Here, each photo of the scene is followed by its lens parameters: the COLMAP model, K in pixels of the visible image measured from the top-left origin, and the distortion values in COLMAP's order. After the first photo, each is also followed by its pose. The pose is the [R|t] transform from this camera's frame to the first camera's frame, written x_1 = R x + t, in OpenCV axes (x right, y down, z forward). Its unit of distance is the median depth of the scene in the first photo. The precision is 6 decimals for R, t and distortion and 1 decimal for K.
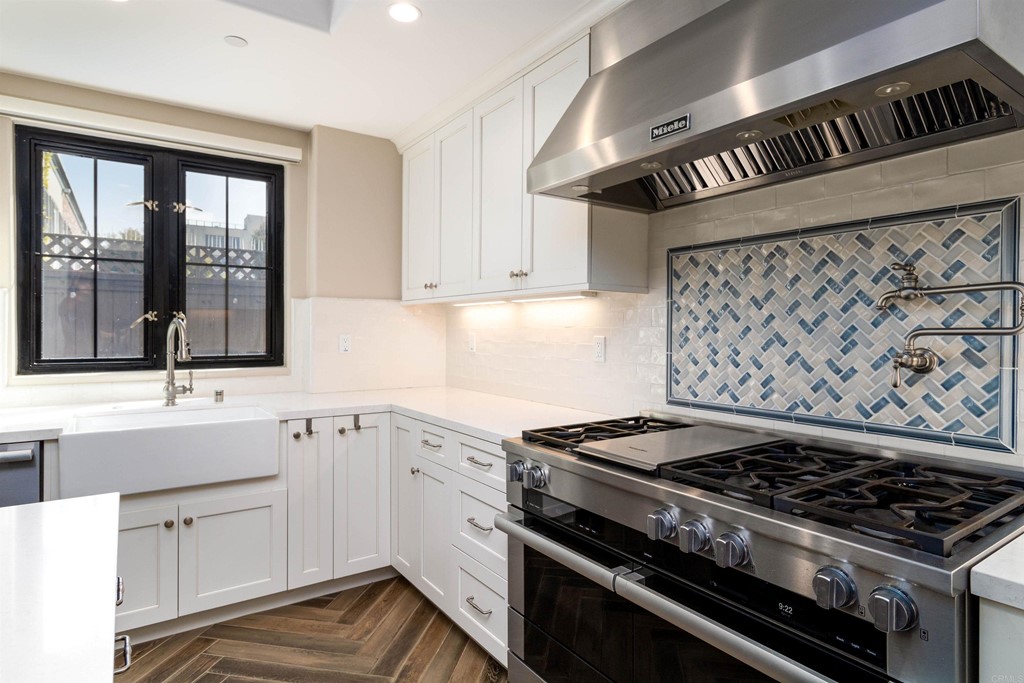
lens RADIAL K [[564.5, 0, 511.8], [0, 564.5, 332.5], [0, 0, 1]] dist [-0.001543, 0.000567]
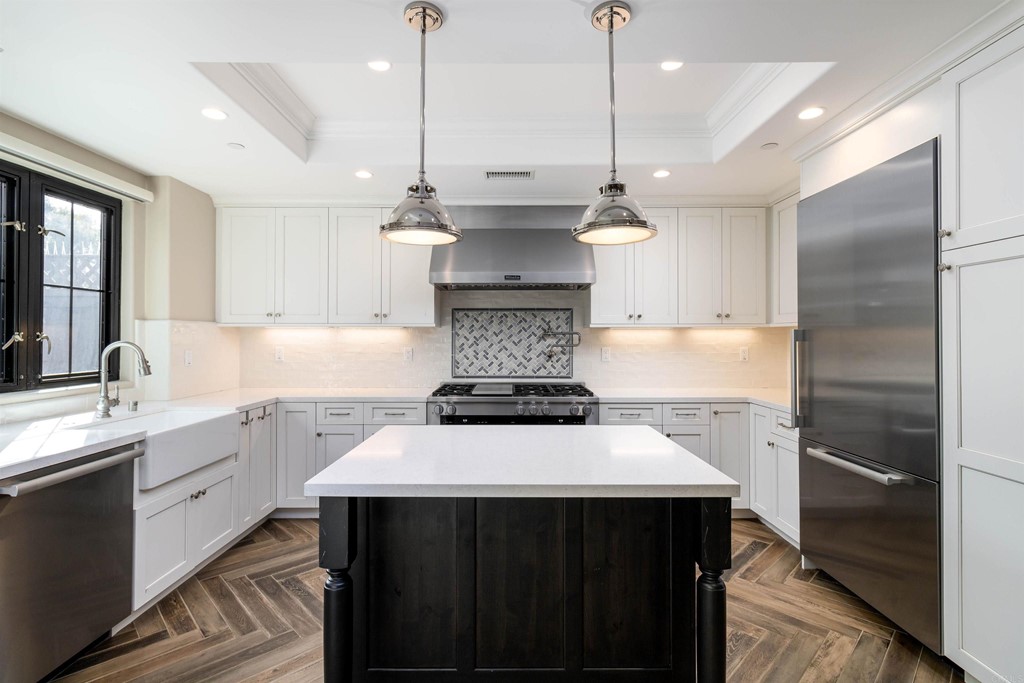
lens RADIAL K [[499.6, 0, 517.1], [0, 499.6, 333.6], [0, 0, 1]] dist [0.000643, -0.000706]
pose [[0.552800, 0.002503, 0.833310, -1.419966], [0.003383, 0.999981, -0.005248, -0.043393], [-0.833307, 0.005720, 0.552781, -0.348911]]
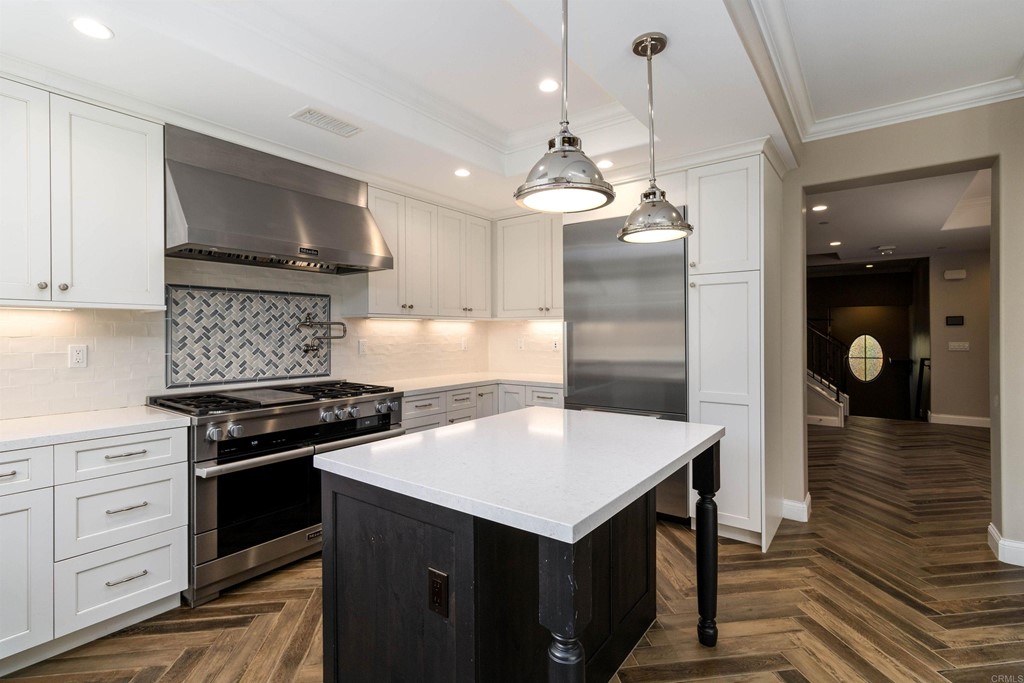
lens RADIAL K [[473.6, 0, 519.3], [0, 473.6, 334.3], [0, 0, 1]] dist [-0.000791, 0.000229]
pose [[-0.341064, -0.006024, 0.940021, -1.400469], [0.002950, 0.999968, 0.007479, -0.025812], [-0.940035, 0.005324, -0.341035, 0.643102]]
